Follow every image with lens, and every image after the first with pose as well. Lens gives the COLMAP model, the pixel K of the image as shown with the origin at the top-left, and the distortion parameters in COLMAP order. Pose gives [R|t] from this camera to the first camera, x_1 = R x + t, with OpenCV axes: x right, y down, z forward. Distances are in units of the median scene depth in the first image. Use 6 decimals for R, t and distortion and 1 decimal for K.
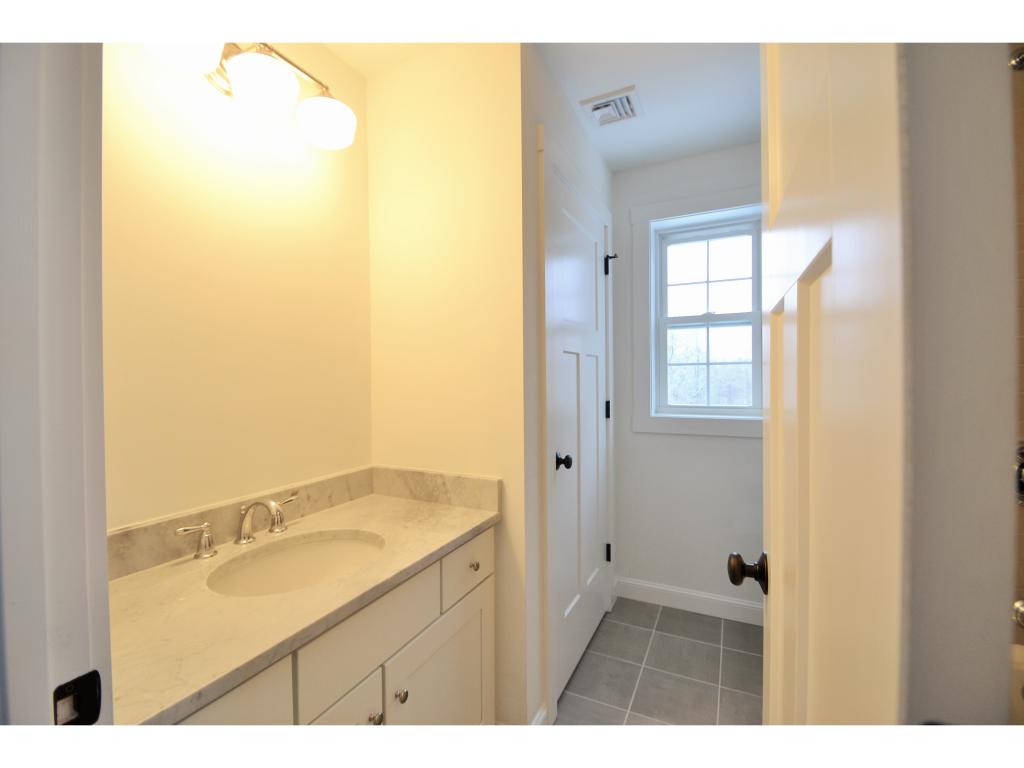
lens RADIAL K [[462.2, 0, 506.6], [0, 462.2, 381.0], [0, 0, 1]] dist [-0.004146, -0.000580]
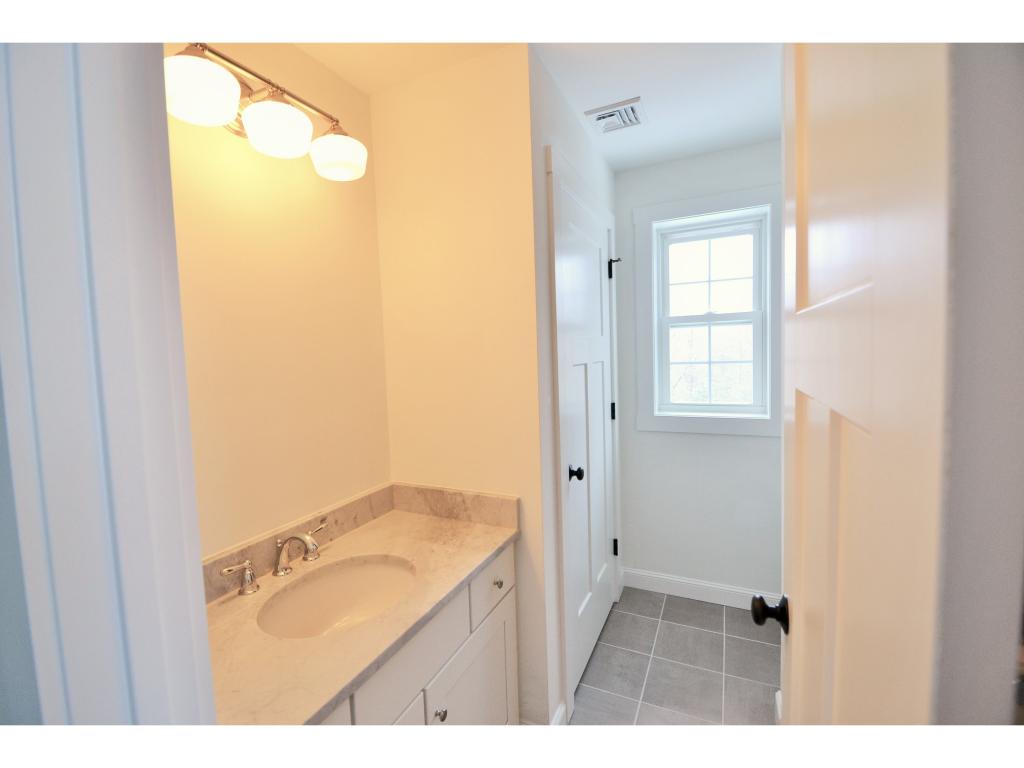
lens RADIAL K [[462.2, 0, 506.6], [0, 462.2, 381.0], [0, 0, 1]] dist [-0.004146, -0.000580]
pose [[0.999567, -0.026599, 0.012591, -0.039206], [0.025819, 0.997957, 0.058444, -0.095910], [-0.014120, -0.058094, 0.998211, -0.024902]]
